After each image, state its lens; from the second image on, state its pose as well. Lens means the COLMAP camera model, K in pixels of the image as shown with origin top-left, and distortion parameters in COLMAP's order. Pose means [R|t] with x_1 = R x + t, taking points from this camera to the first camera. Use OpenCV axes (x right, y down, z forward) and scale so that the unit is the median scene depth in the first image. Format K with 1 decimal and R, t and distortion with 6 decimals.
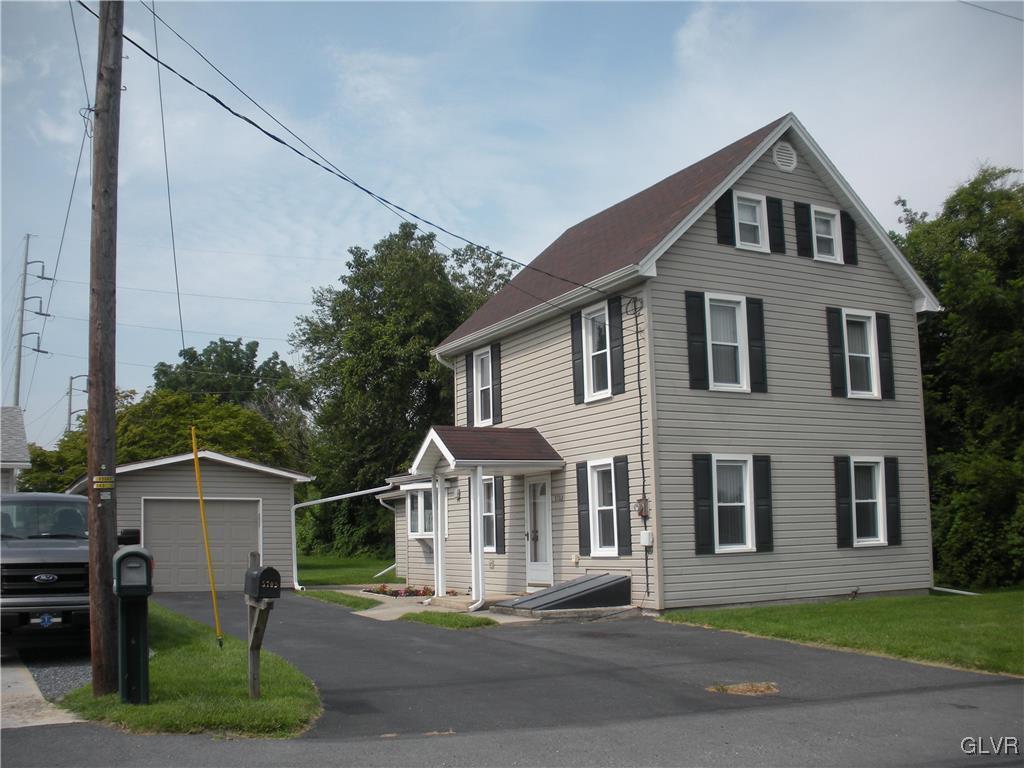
lens RADIAL K [[1090.7, 0, 517.8], [0, 1090.7, 409.7], [0, 0, 1]] dist [-0.310827, 0.396529]
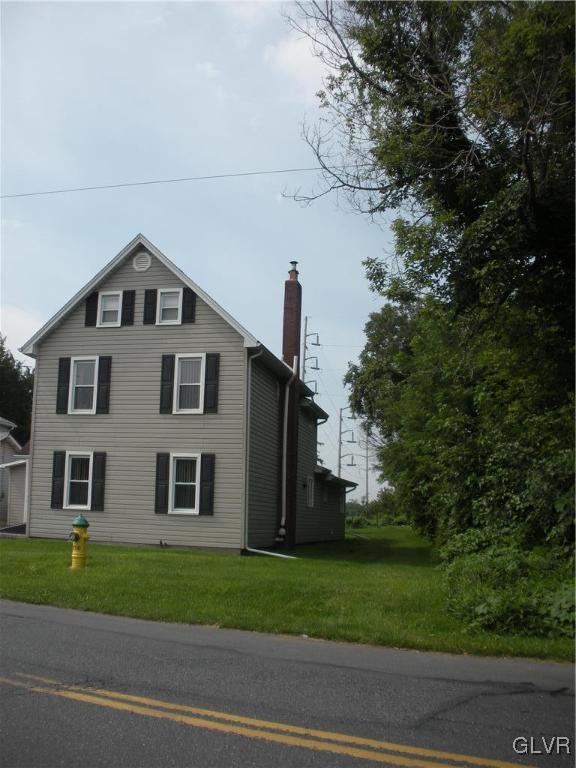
lens RADIAL K [[818.0, 0, 288.0], [0, 818.0, 384.0], [0, 0, 1]] dist [-0.310827, 0.396529]
pose [[0.782416, -0.066958, -0.619146, 1.146364], [0.034629, 0.997343, -0.064098, 0.025624], [0.621792, 0.028711, 0.782656, 0.202409]]
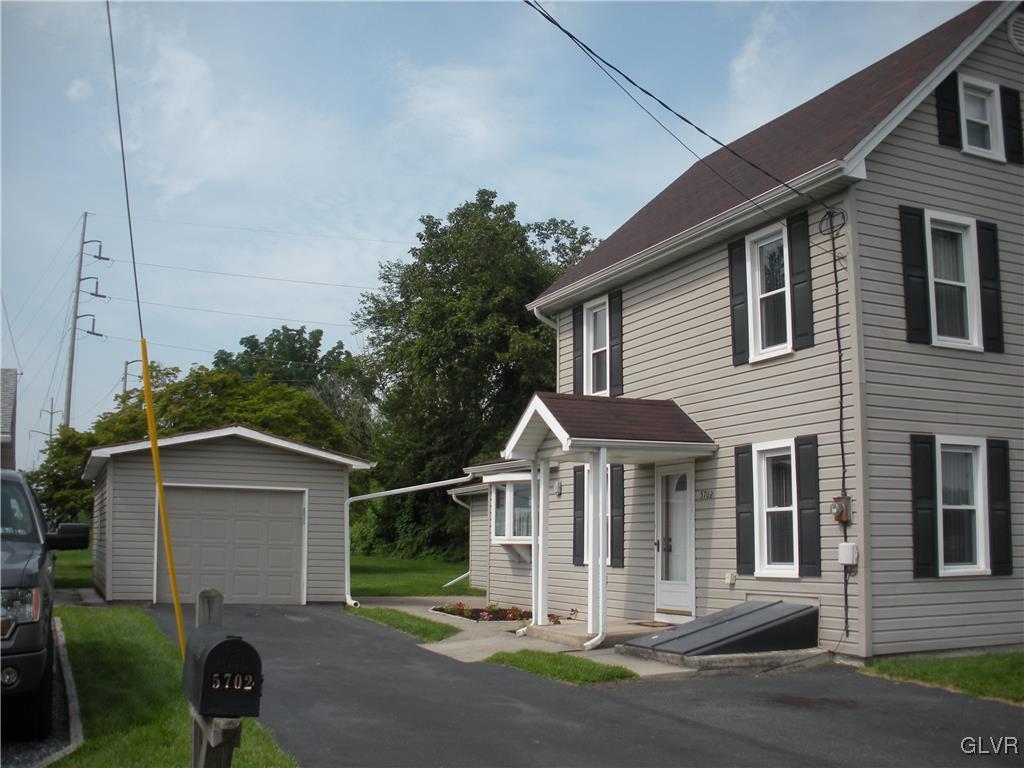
lens RADIAL K [[1090.7, 0, 517.8], [0, 1090.7, 409.7], [0, 0, 1]] dist [-0.310827, 0.396529]
pose [[0.997978, 0.020685, -0.060095, -0.047673], [-0.020757, 0.999784, -0.000579, 0.027773], [0.060070, 0.001825, 0.998192, 0.274110]]
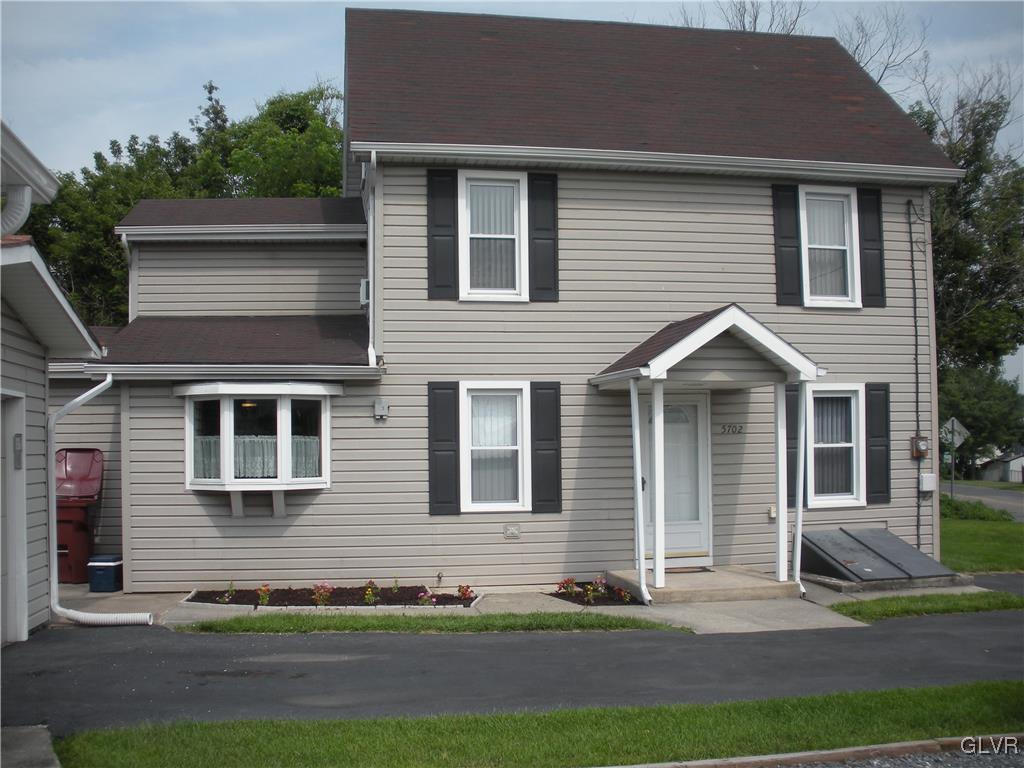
lens RADIAL K [[1090.7, 0, 517.8], [0, 1090.7, 409.7], [0, 0, 1]] dist [-0.310827, 0.396529]
pose [[0.294488, 0.050325, 0.954329, -0.693439], [-0.106822, 0.994088, -0.019459, 0.099696], [-0.949666, -0.096213, 0.298122, 0.945562]]
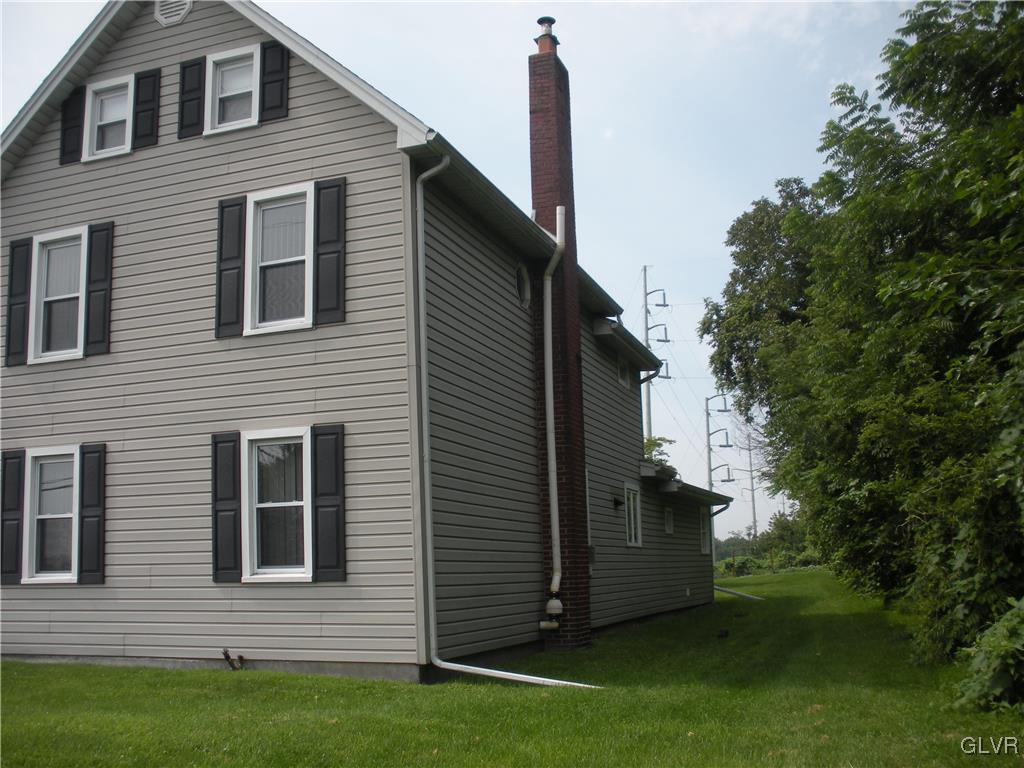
lens RADIAL K [[1090.7, 0, 517.8], [0, 1090.7, 409.7], [0, 0, 1]] dist [-0.310827, 0.396529]
pose [[0.701115, -0.111049, -0.704348, 0.846414], [0.103154, 0.993203, -0.053911, 0.079914], [0.705547, -0.034859, 0.707805, 0.672508]]
